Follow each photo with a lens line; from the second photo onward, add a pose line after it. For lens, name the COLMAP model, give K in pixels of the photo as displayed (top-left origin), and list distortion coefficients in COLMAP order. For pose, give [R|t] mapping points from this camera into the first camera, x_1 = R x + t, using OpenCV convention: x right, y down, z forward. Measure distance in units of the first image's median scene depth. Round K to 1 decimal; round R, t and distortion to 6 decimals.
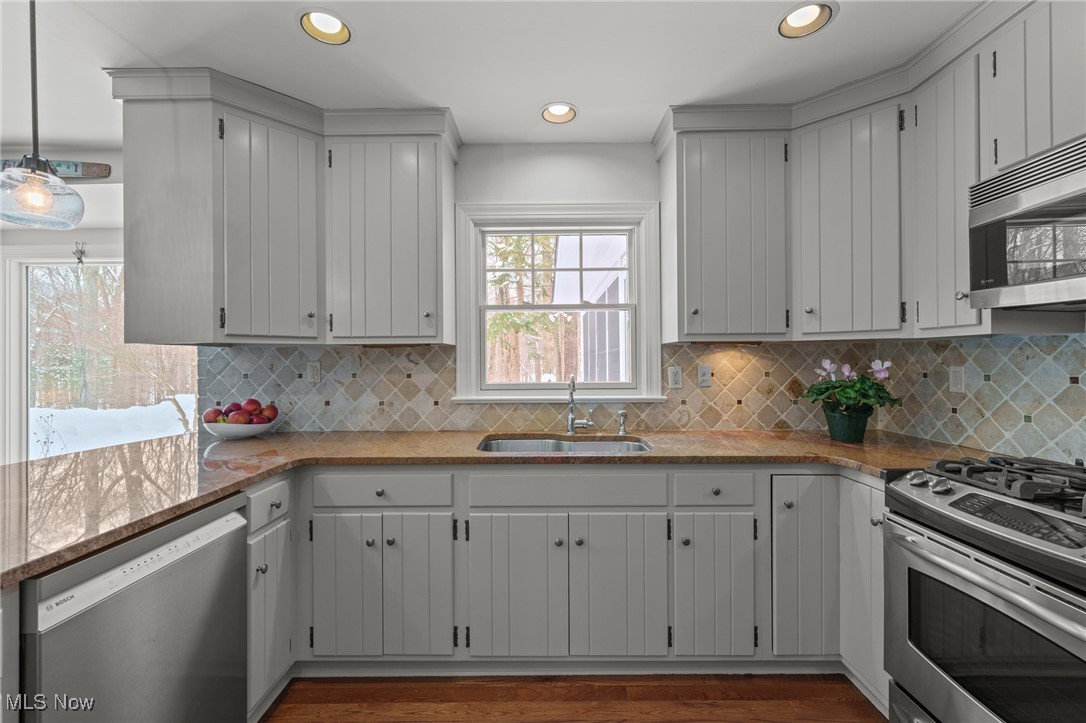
lens RADIAL K [[452.0, 0, 540.2], [0, 452.0, 359.9], [0, 0, 1]] dist [-0.003470, -0.000460]
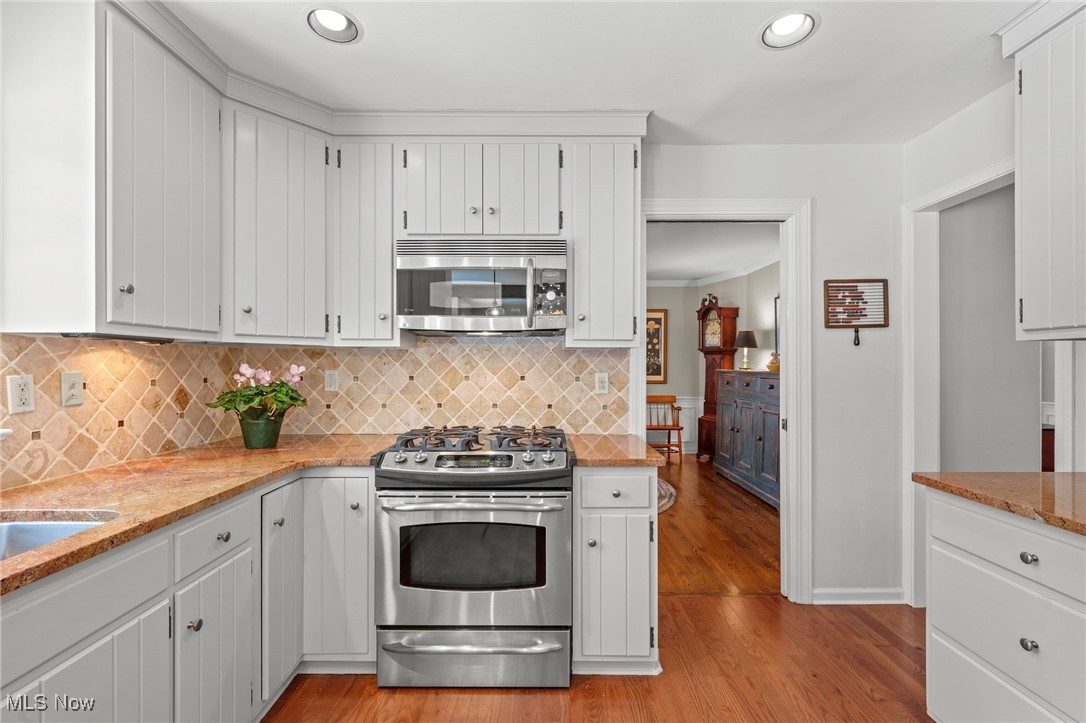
lens RADIAL K [[469.7, 0, 544.1], [0, 469.7, 364.9], [0, 0, 1]] dist [0.003953, 0.000134]
pose [[-0.007159, 0.004870, 0.999963, -0.343220], [-0.004263, 0.999979, -0.004901, 0.003260], [-0.999965, -0.004298, -0.007138, 0.397621]]
